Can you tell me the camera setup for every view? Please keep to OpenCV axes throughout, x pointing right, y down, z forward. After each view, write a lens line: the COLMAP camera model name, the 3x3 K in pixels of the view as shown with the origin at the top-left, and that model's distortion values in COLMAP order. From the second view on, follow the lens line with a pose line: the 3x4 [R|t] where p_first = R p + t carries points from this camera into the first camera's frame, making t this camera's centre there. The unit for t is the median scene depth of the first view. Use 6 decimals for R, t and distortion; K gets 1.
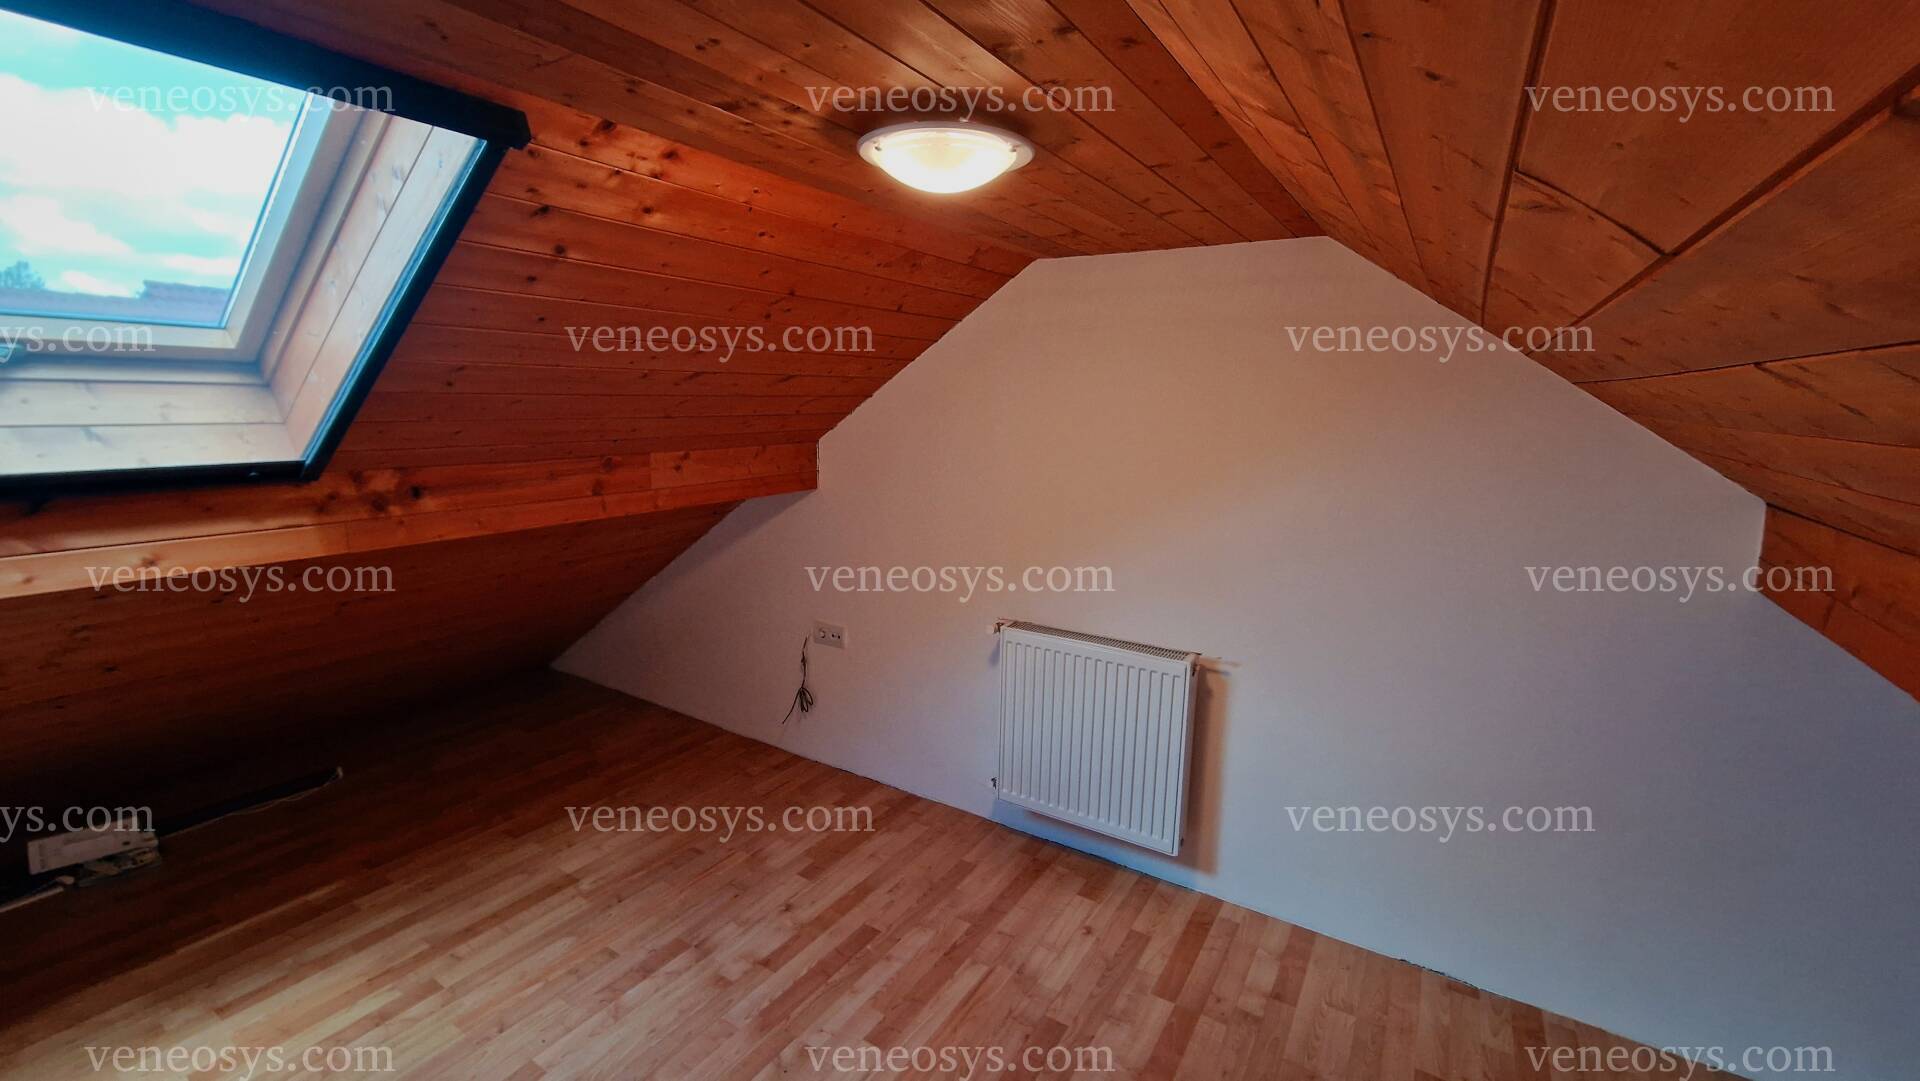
lens RADIAL K [[780.5, 0, 956.0], [0, 780.5, 536.0], [0, 0, 1]] dist [0.000007, -0.000013]
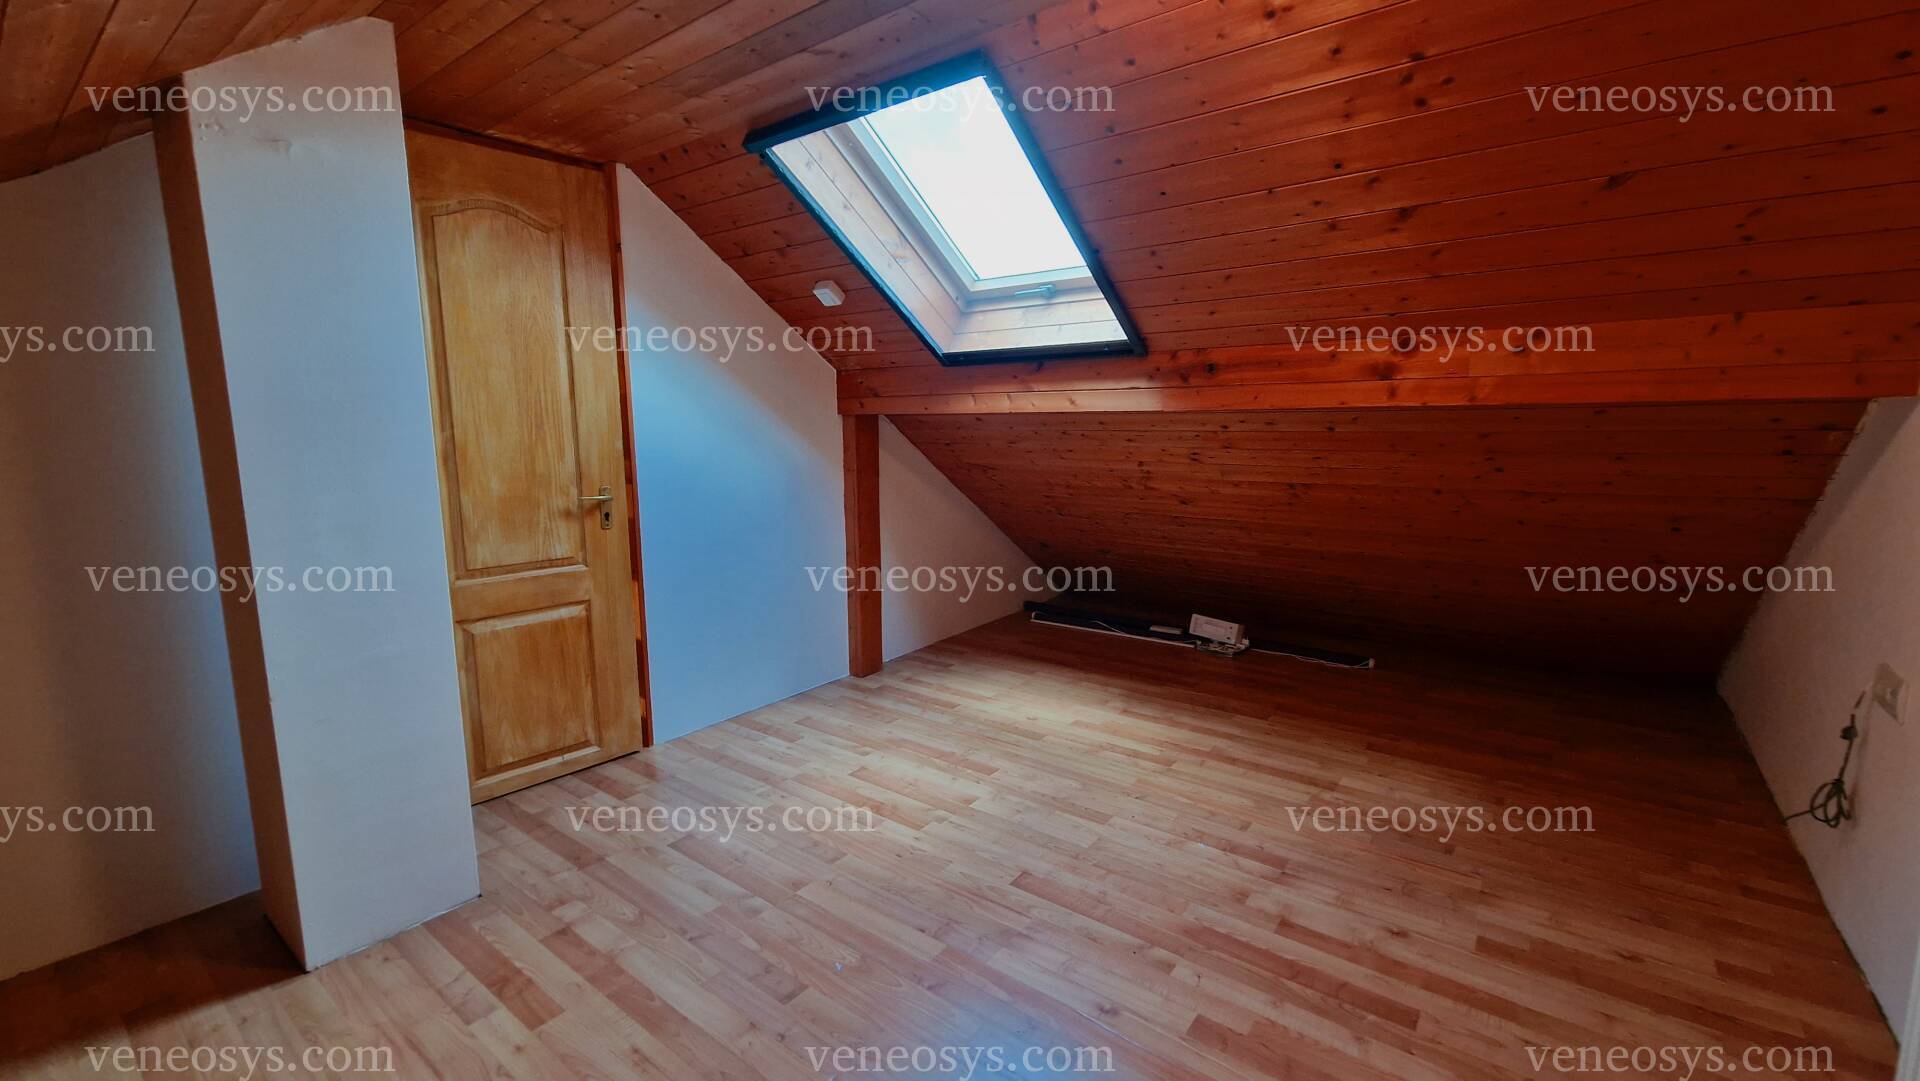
lens RADIAL K [[780.5, 0, 956.0], [0, 780.5, 536.0], [0, 0, 1]] dist [0.000007, -0.000013]
pose [[-0.076144, 0.131237, -0.988422, 0.529894], [-0.168084, 0.975425, 0.142460, 0.084298], [0.982828, 0.176985, -0.052214, 0.608368]]
